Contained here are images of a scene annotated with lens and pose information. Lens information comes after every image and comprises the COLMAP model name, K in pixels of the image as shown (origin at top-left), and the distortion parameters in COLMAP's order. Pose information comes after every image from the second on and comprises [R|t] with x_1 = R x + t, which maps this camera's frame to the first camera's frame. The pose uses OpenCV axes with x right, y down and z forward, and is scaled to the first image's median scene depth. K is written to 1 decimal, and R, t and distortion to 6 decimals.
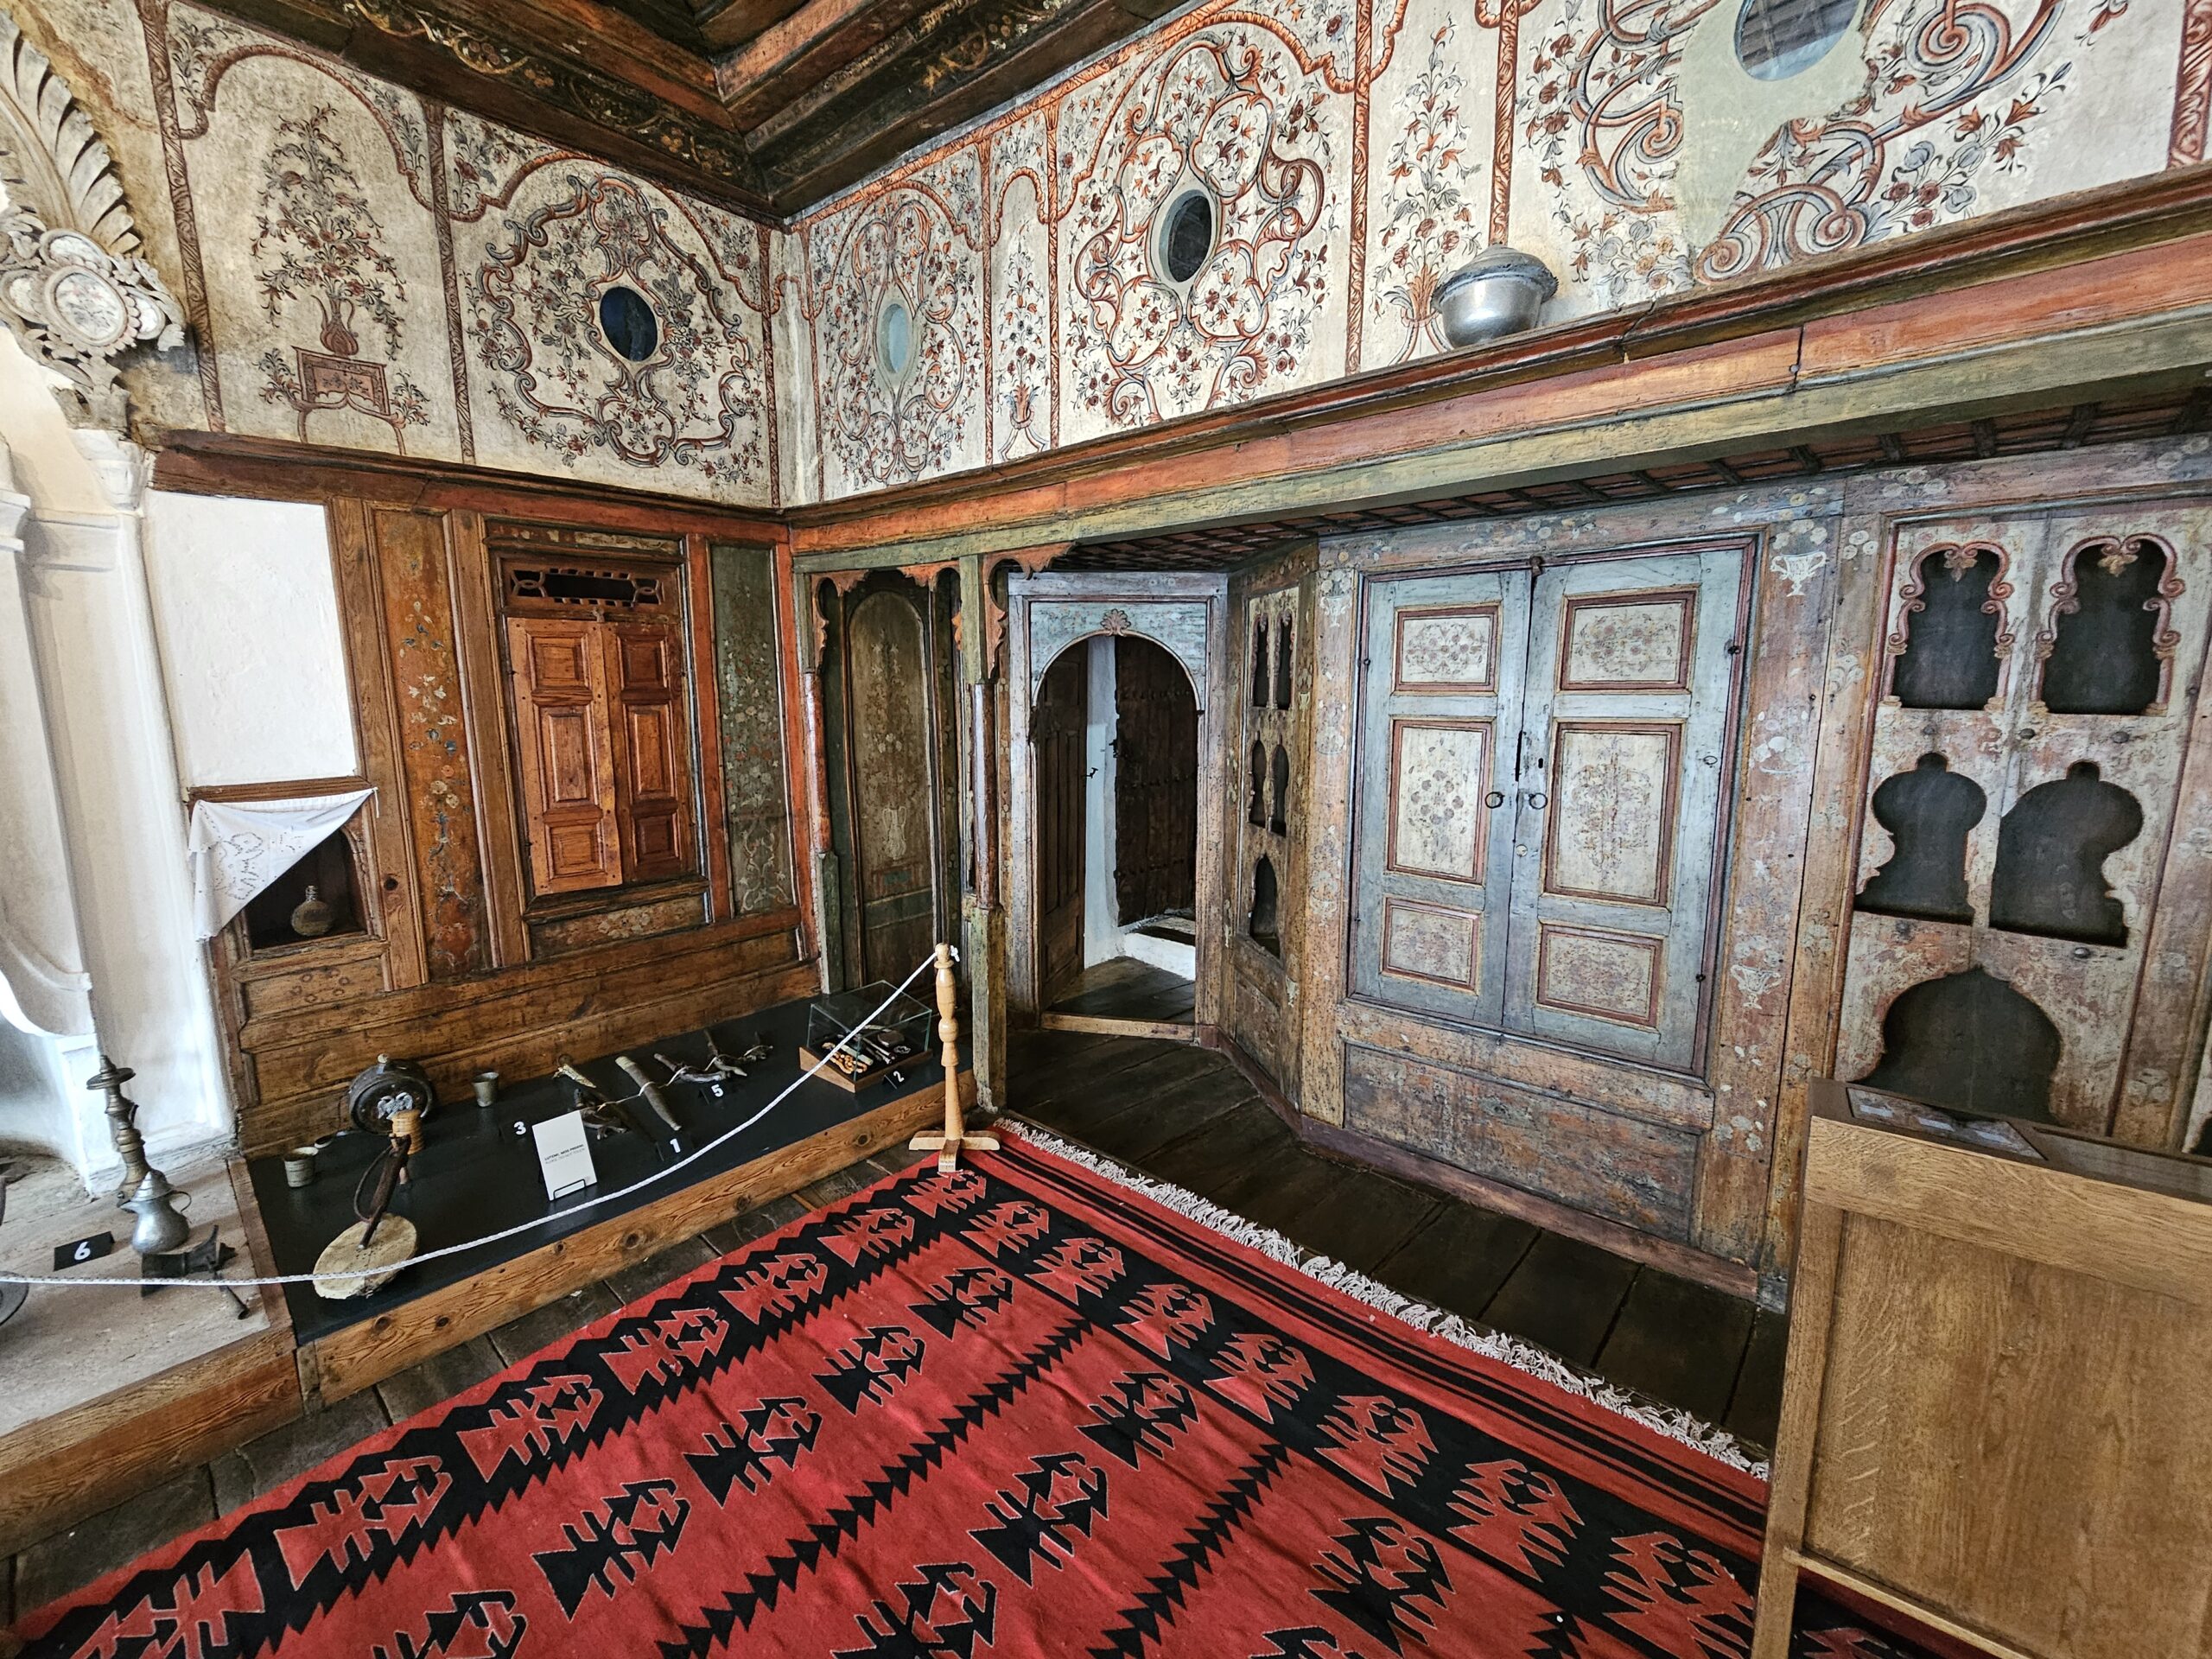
lens RADIAL K [[923.3, 0, 1088.5], [0, 923.3, 810.3], [0, 0, 1]] dist [0.006037, 0.000879]
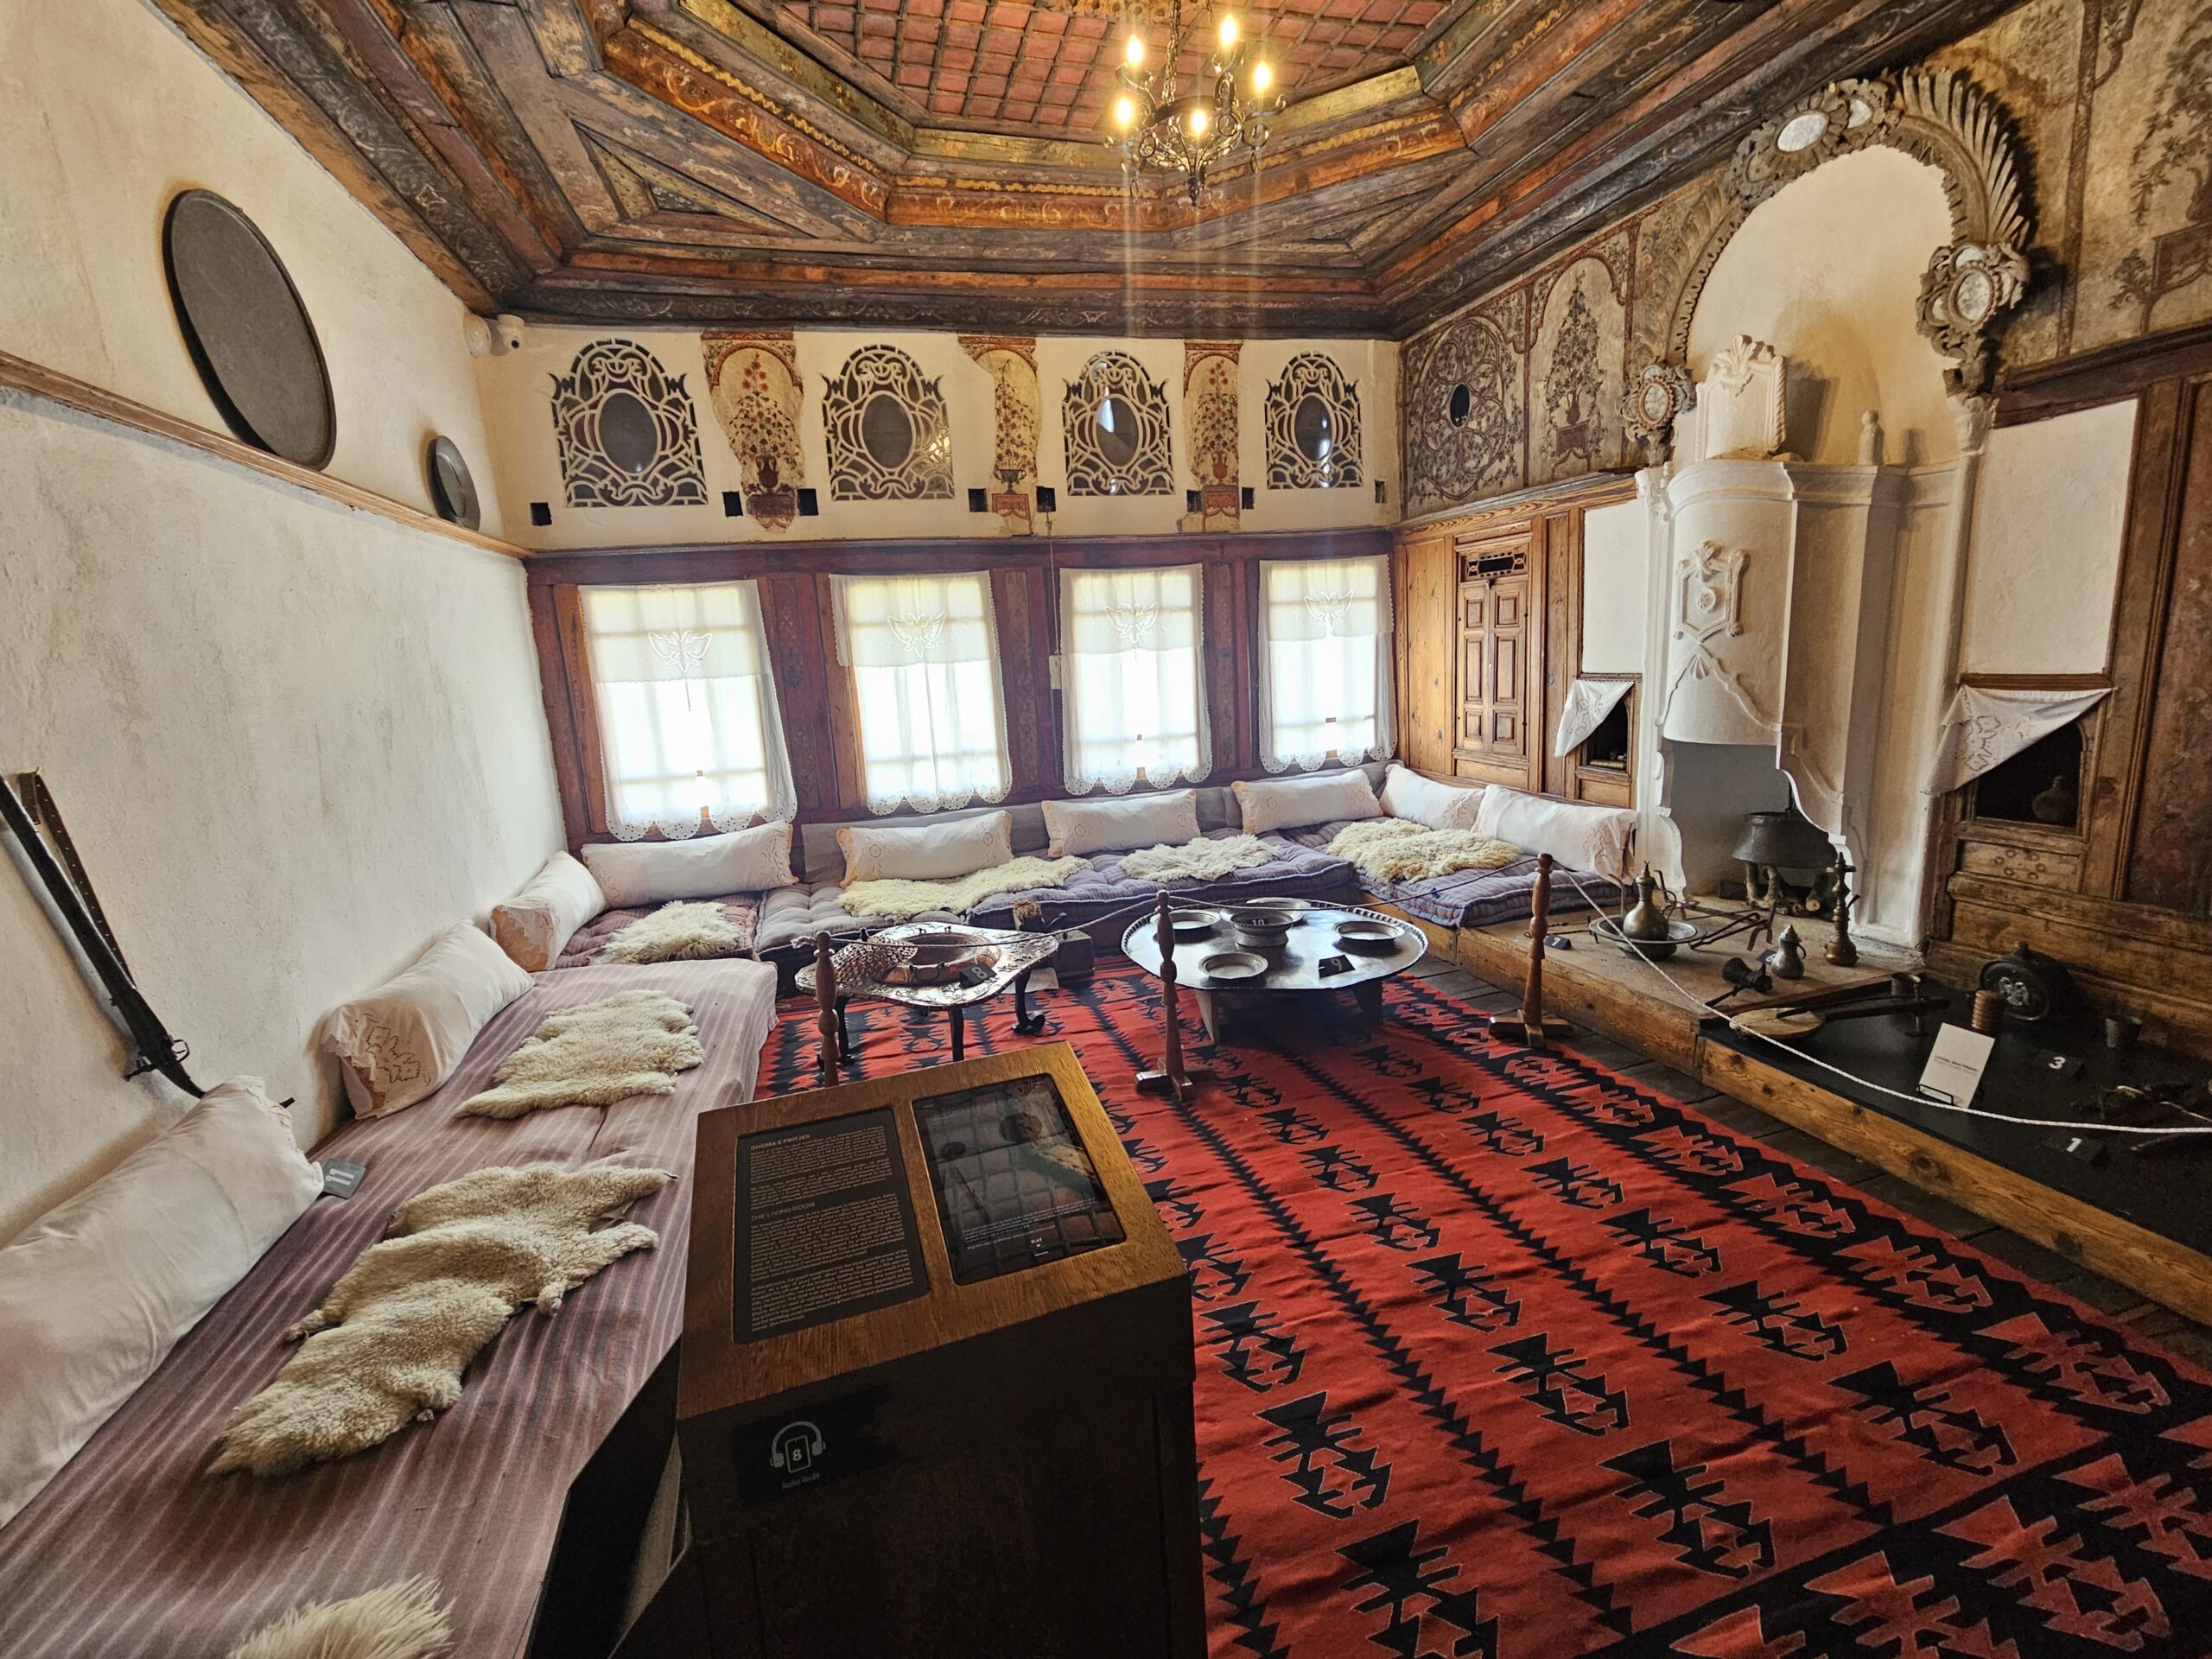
lens RADIAL K [[923.3, 0, 1092.0], [0, 923.3, 810.6], [0, 0, 1]] dist [0.006037, 0.000879]
pose [[-0.531741, 0.180317, -0.827488, 0.753741], [-0.067696, 0.964895, 0.253761, -0.088851], [0.844197, 0.190952, -0.500868, 0.711924]]
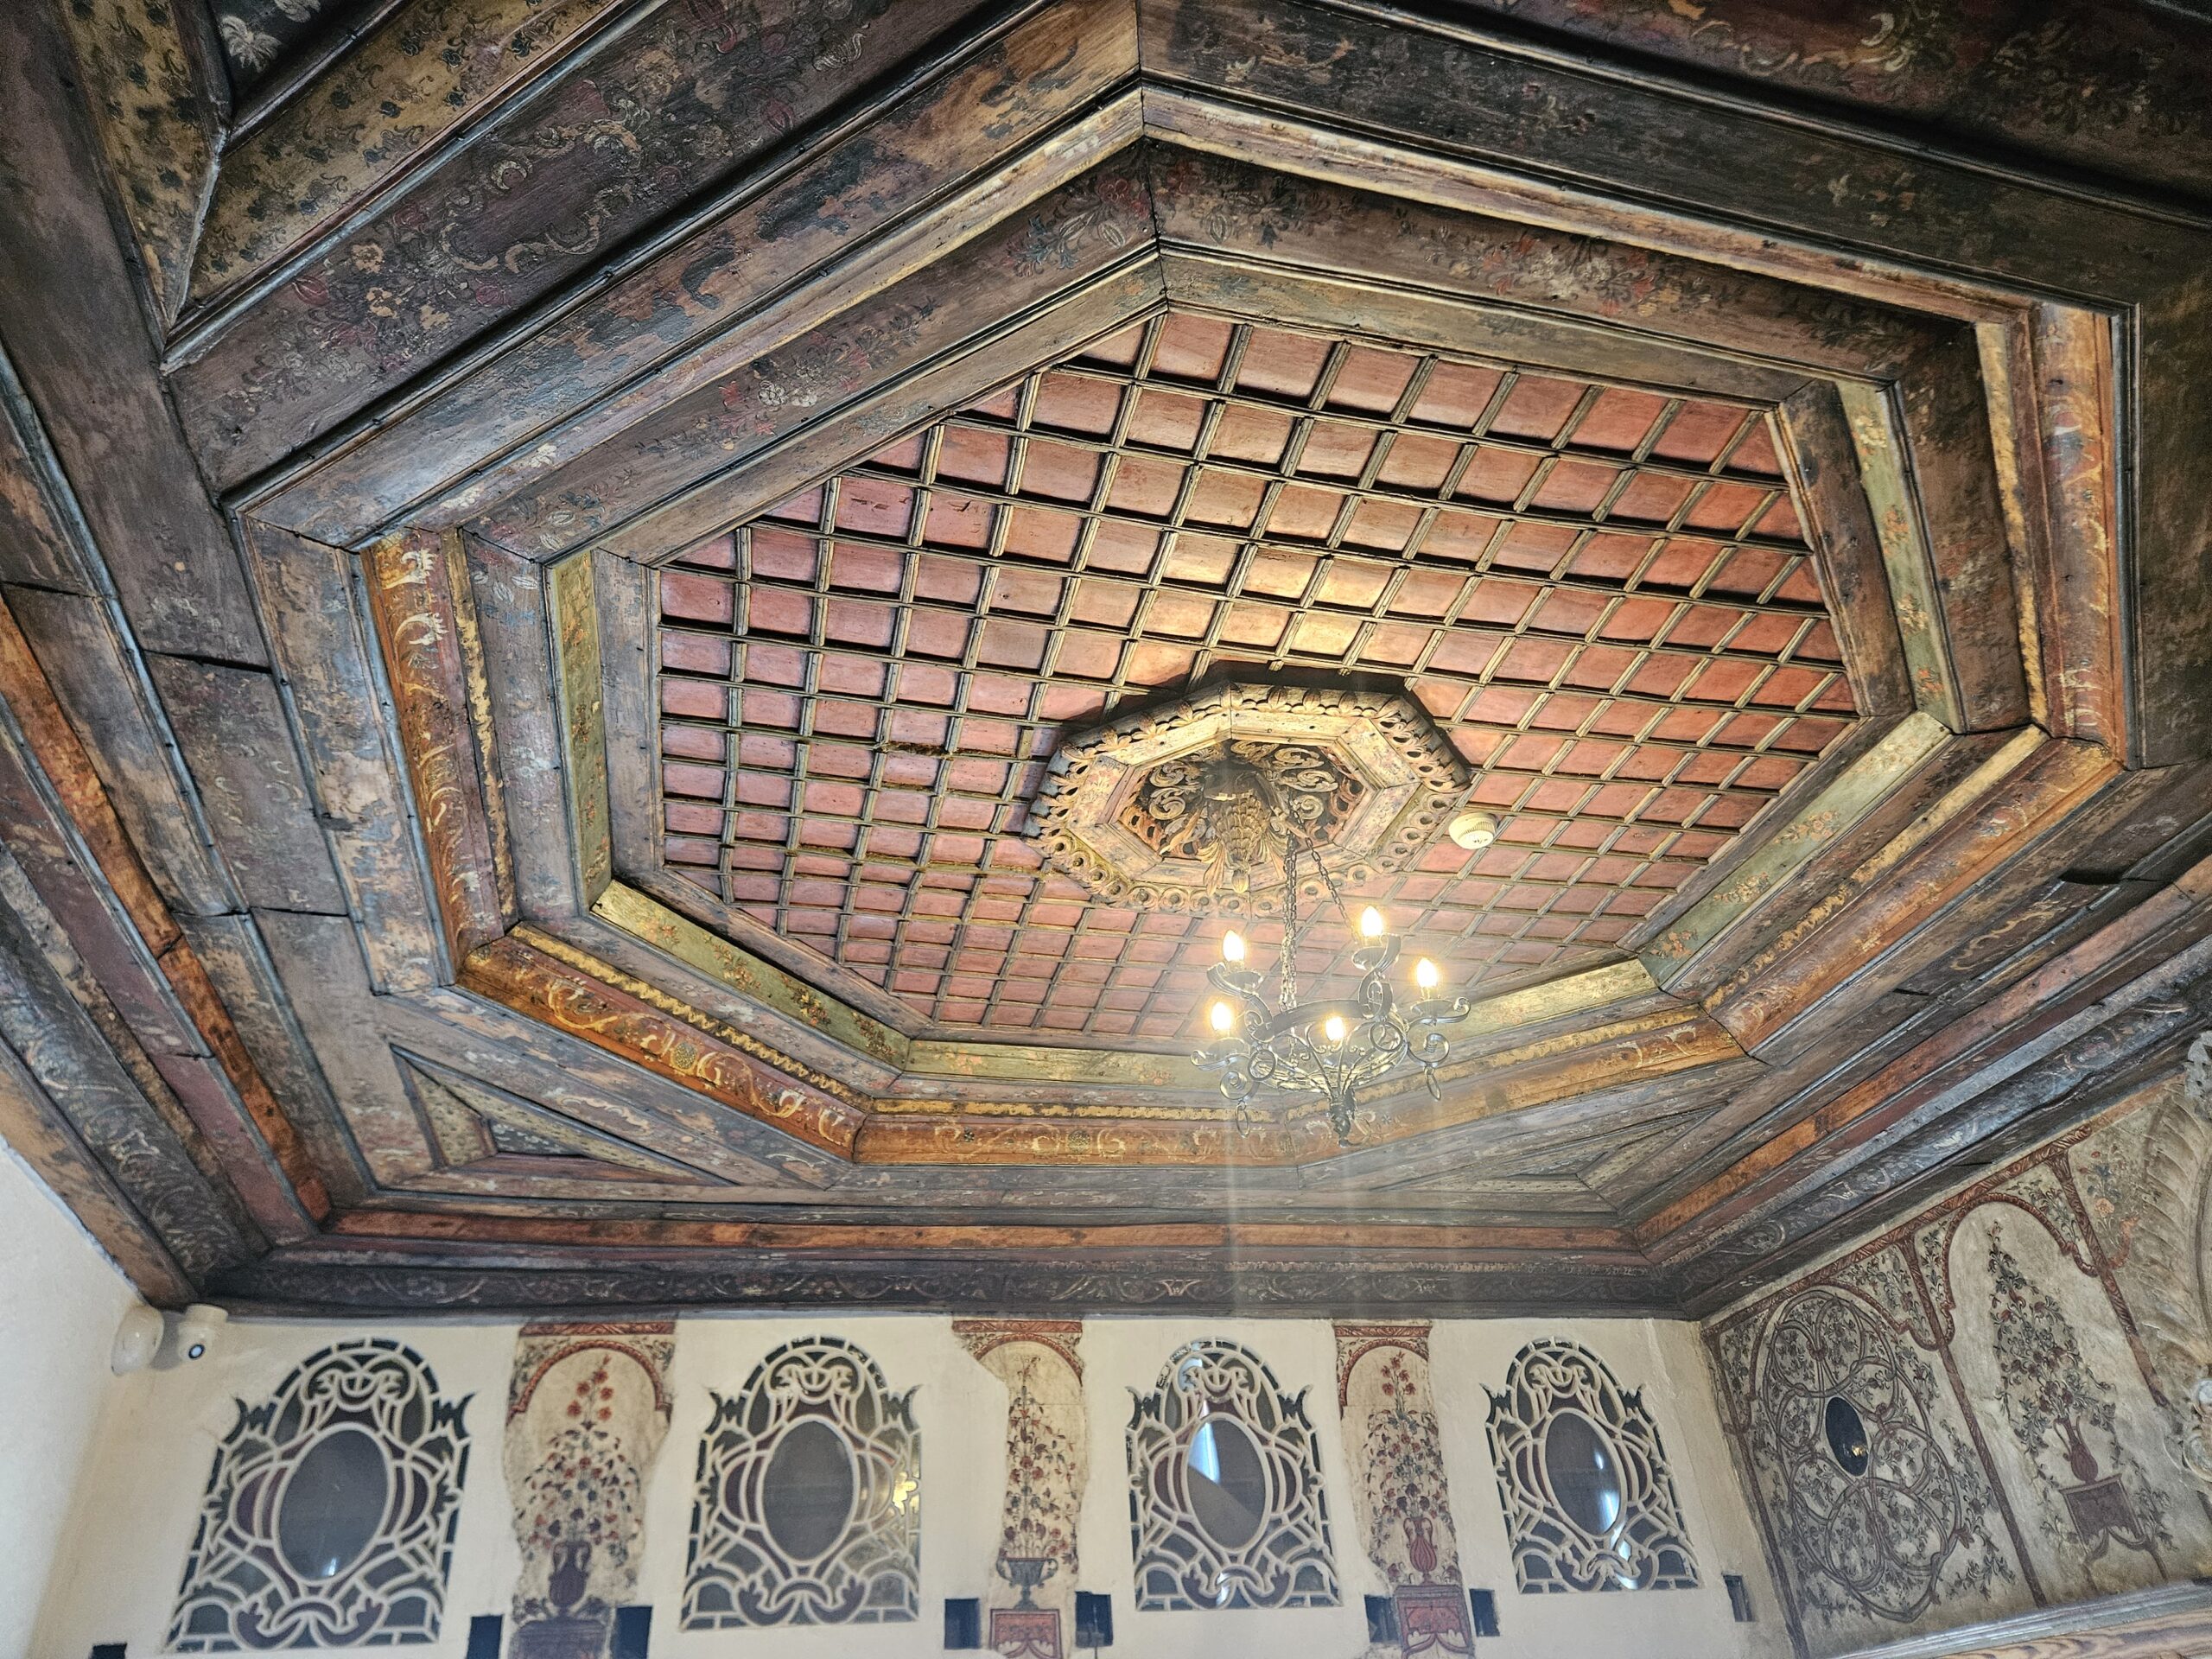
lens RADIAL K [[1486.7, 0, 1108.4], [0, 1486.7, 821.7], [0, 0, 1]] dist [0.004336, -0.010545]
pose [[-0.566154, -0.436519, -0.699229, 0.649776], [-0.070003, 0.870667, -0.486866, -0.149460], [0.821322, -0.226693, -0.523489, 0.637833]]
